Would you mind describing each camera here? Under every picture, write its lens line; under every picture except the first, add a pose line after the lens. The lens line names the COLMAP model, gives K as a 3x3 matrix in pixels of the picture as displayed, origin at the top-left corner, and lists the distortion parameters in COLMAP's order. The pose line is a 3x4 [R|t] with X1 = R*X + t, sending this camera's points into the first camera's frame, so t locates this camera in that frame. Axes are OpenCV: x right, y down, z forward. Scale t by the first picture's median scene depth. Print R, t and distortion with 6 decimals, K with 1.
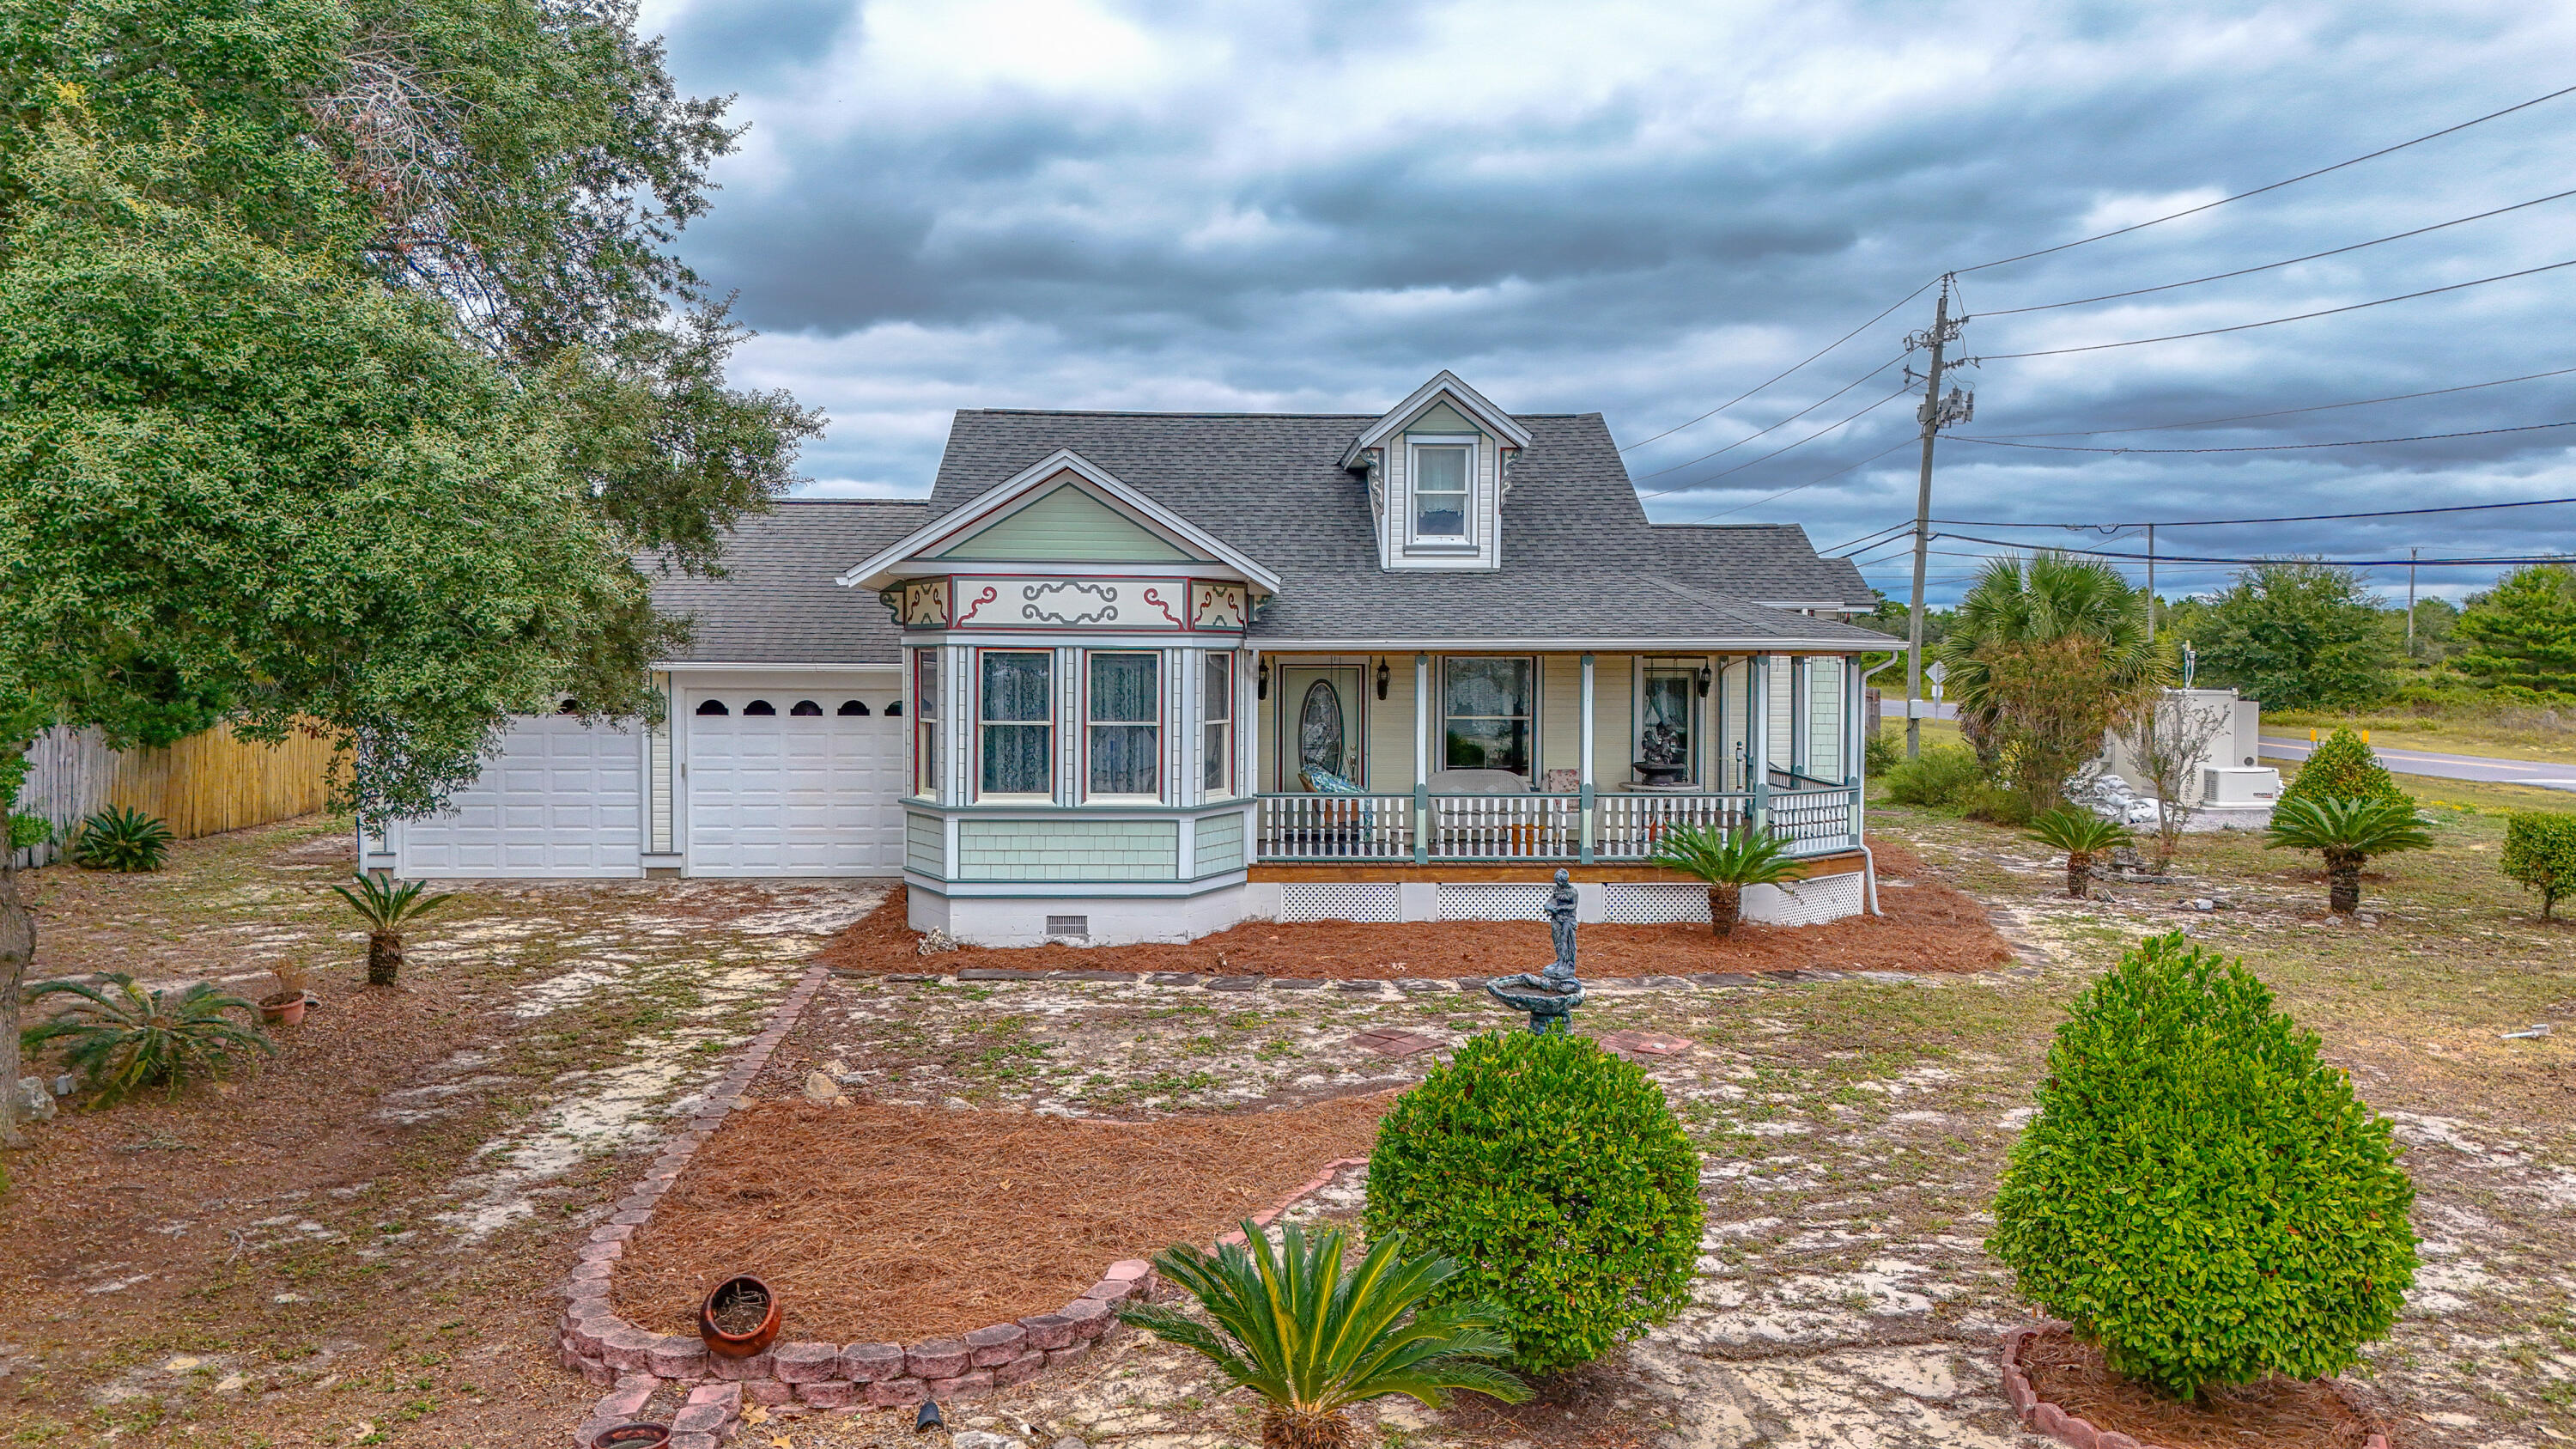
lens RADIAL K [[1891.8, 0, 1288.0], [0, 1891.8, 724.5], [0, 0, 1]] dist [0.068740, -0.071274]
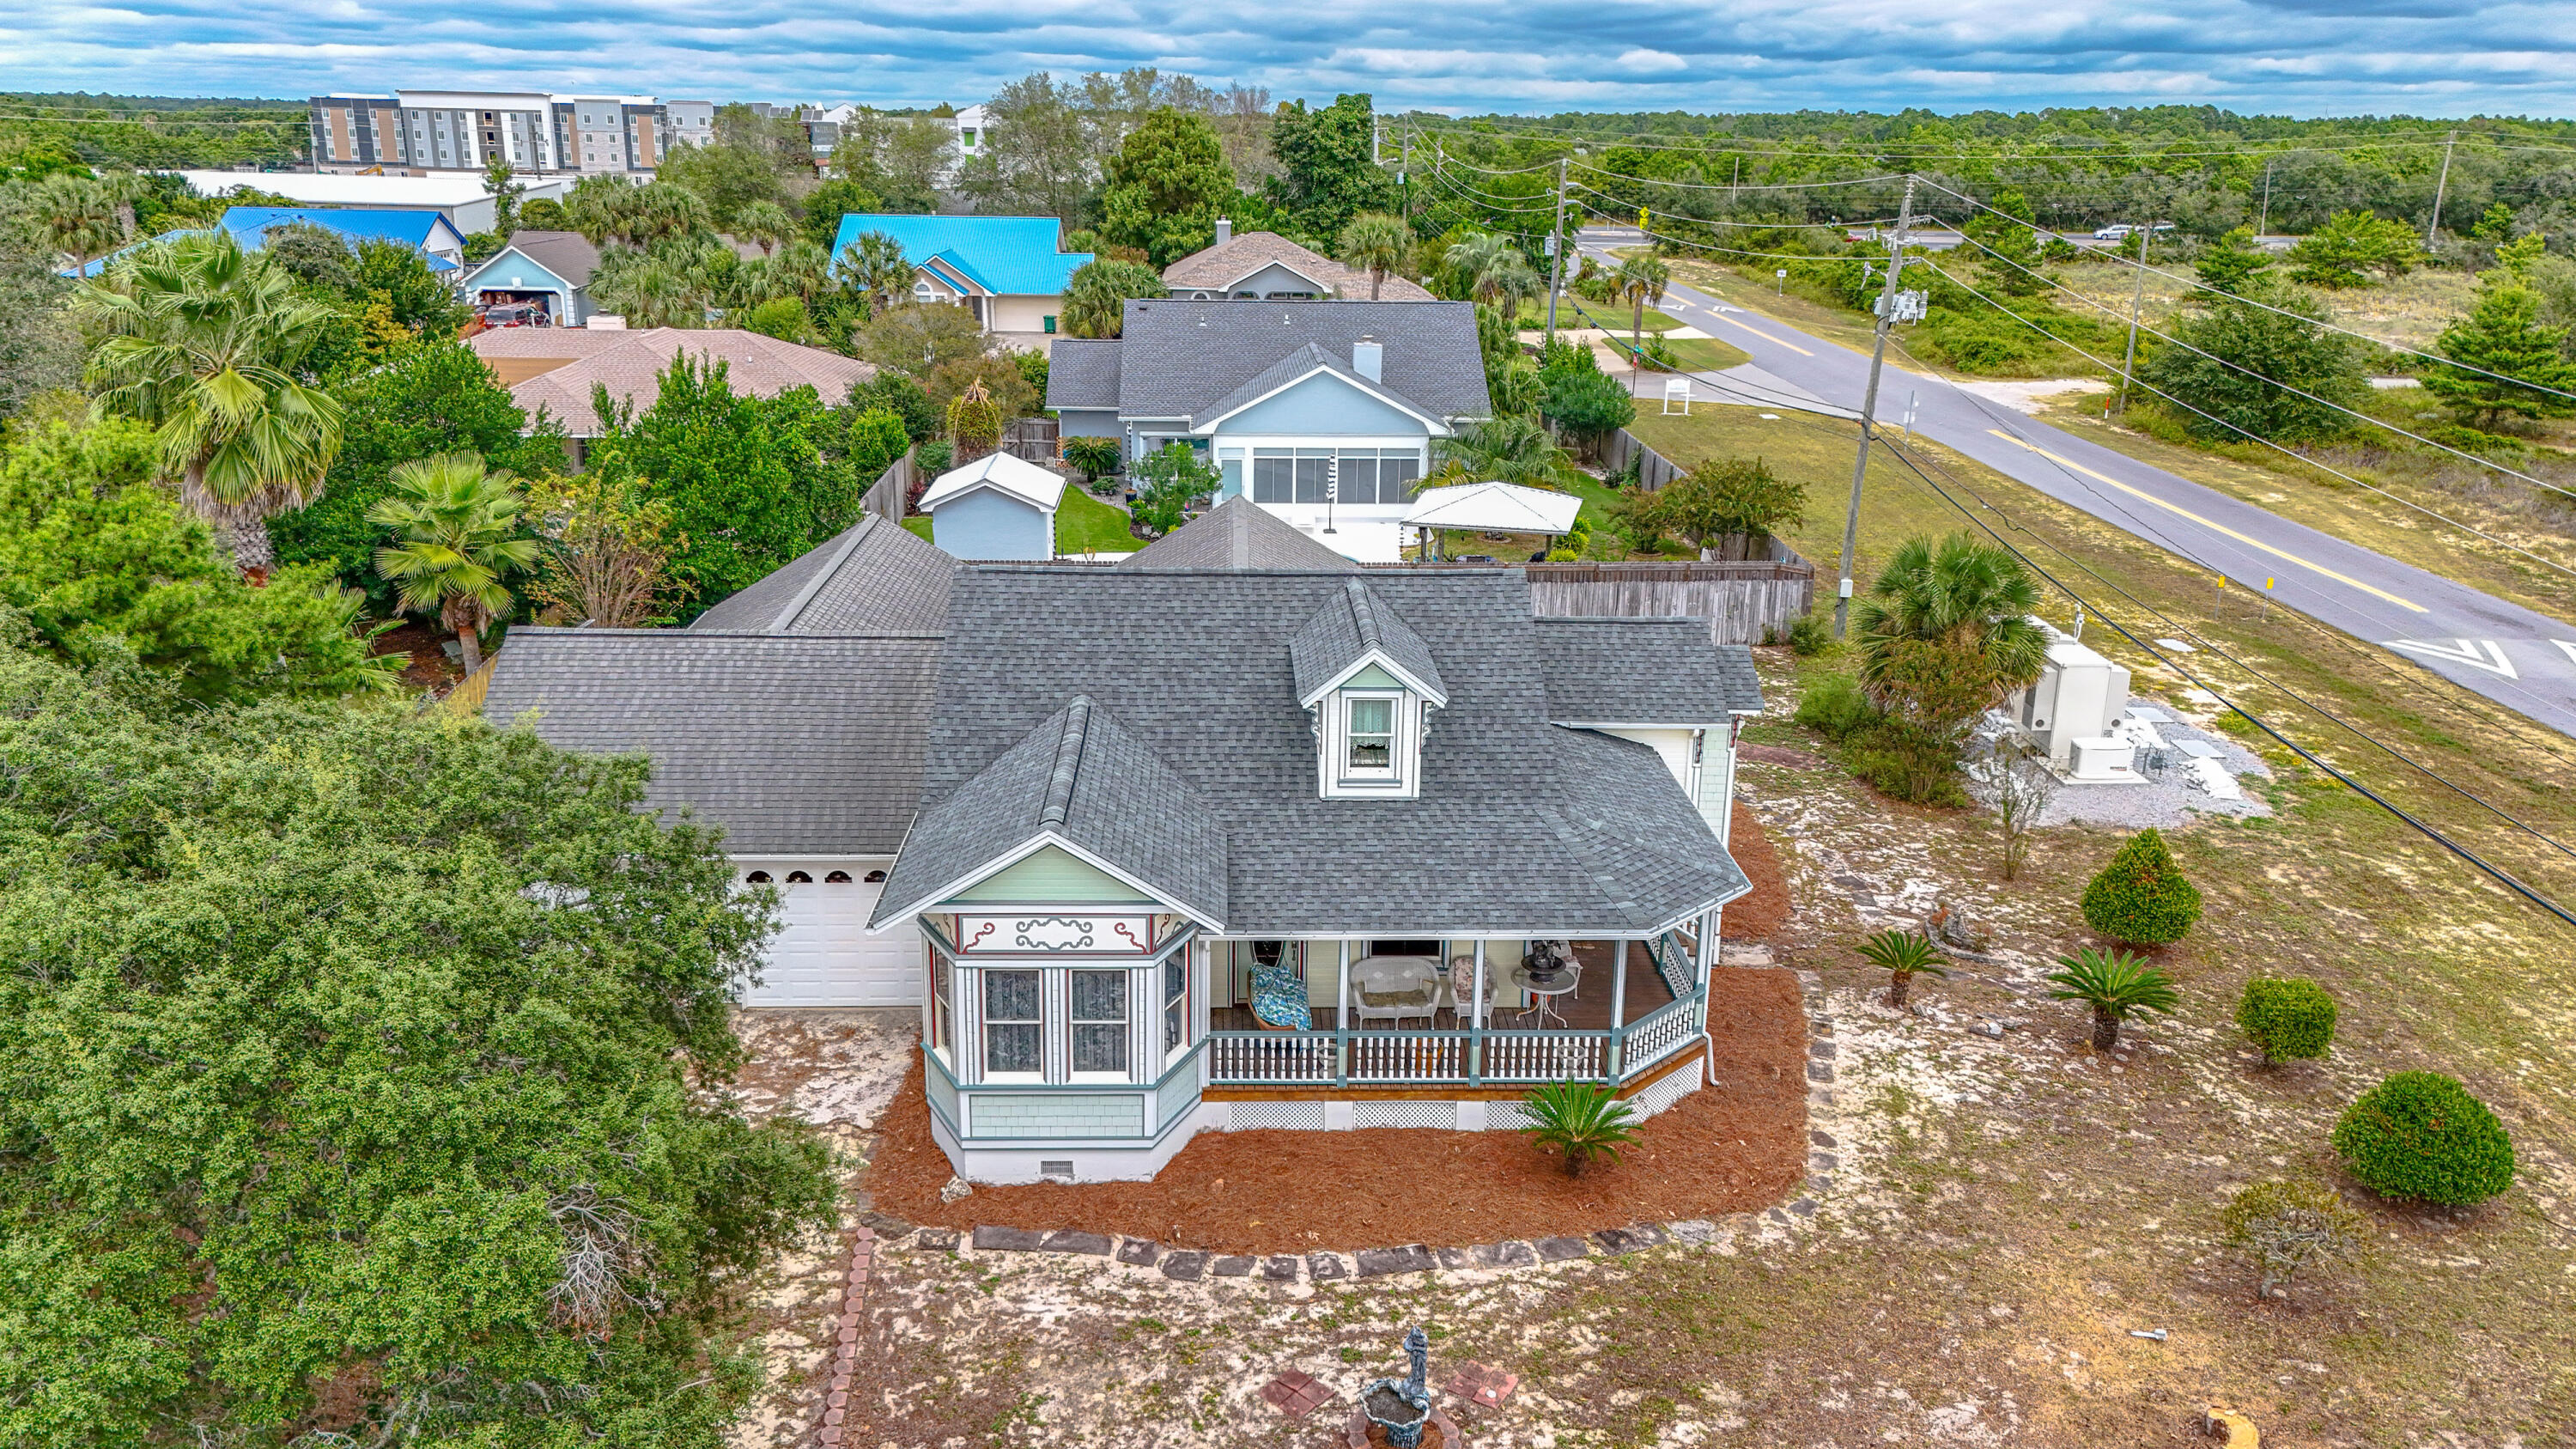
lens RADIAL K [[1894.9, 0, 1281.9], [0, 1894.9, 713.4], [0, 0, 1]] dist [0.068458, -0.079061]
pose [[0.999919, 0.011689, -0.005050, 0.037481], [-0.009921, 0.963796, 0.266456, -0.531118], [0.007982, -0.266384, 0.963834, -0.151799]]
